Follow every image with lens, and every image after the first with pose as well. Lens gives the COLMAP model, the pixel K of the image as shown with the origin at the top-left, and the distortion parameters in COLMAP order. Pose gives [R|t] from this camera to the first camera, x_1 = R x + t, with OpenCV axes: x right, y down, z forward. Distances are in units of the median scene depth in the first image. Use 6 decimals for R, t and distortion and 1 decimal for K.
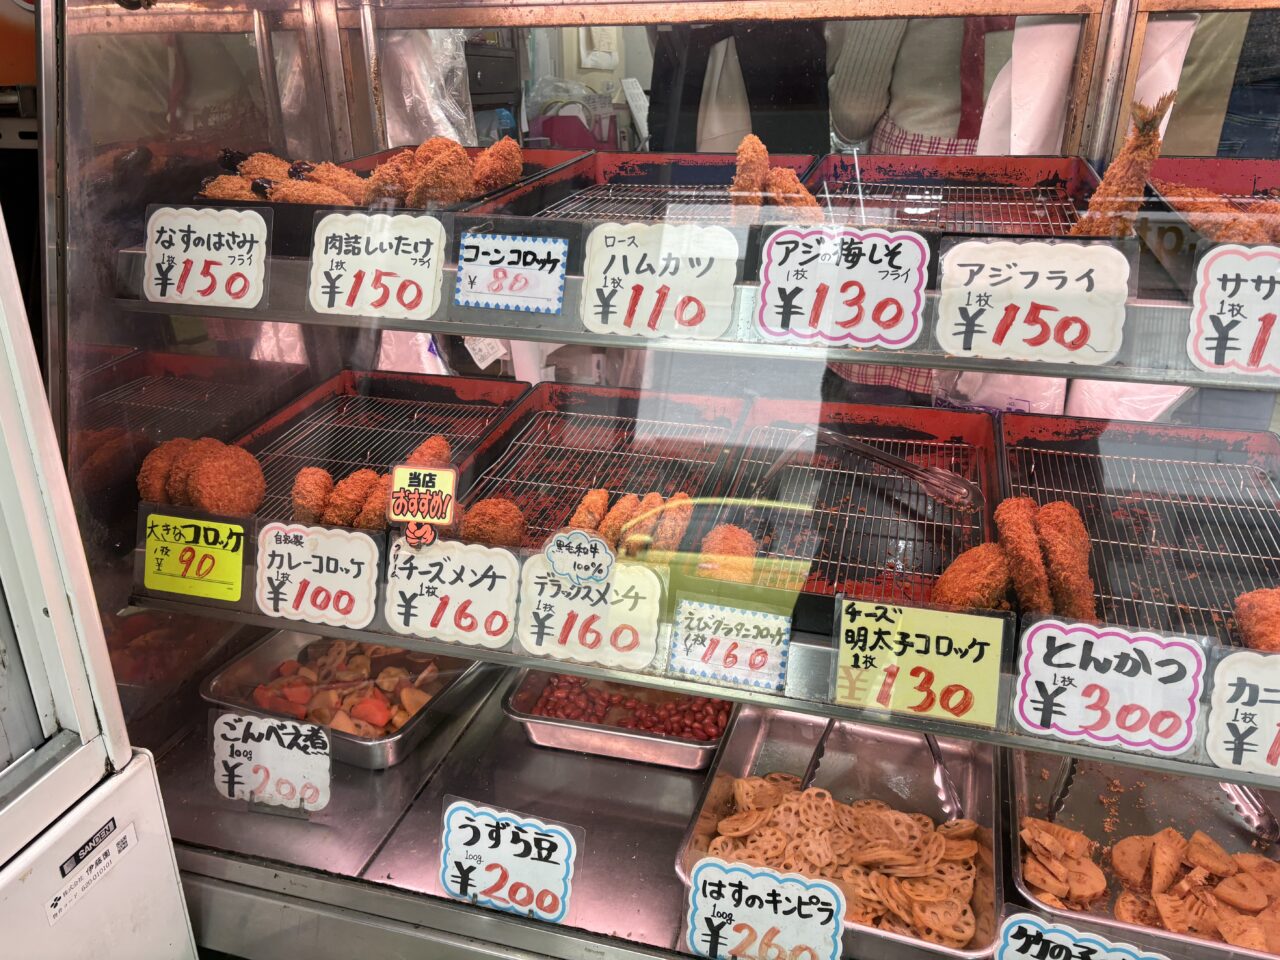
lens RADIAL K [[997.2, 0, 642.8], [0, 997.2, 469.4], [0, 0, 1]] dist [0.047188, -0.044480]
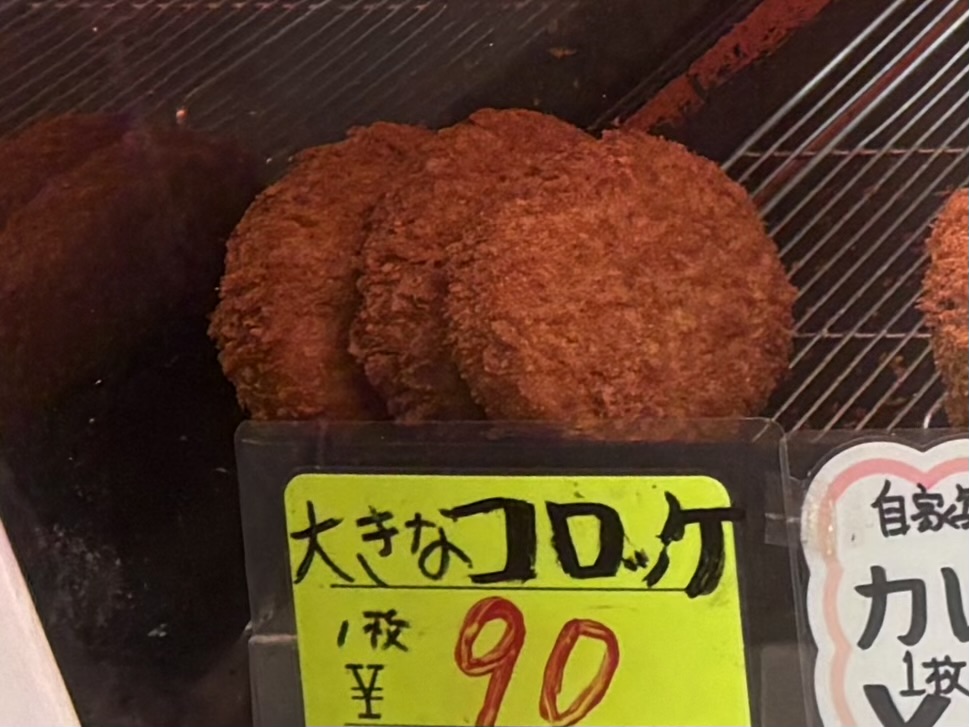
lens RADIAL K [[754.9, 0, 483.8], [0, 754.9, 366.1], [0, 0, 1]] dist [0.047188, -0.044480]
pose [[0.988222, -0.120650, 0.094130, -0.463629], [0.116136, 0.991868, 0.052063, 0.016420], [-0.099645, -0.040518, 0.994198, 0.833947]]
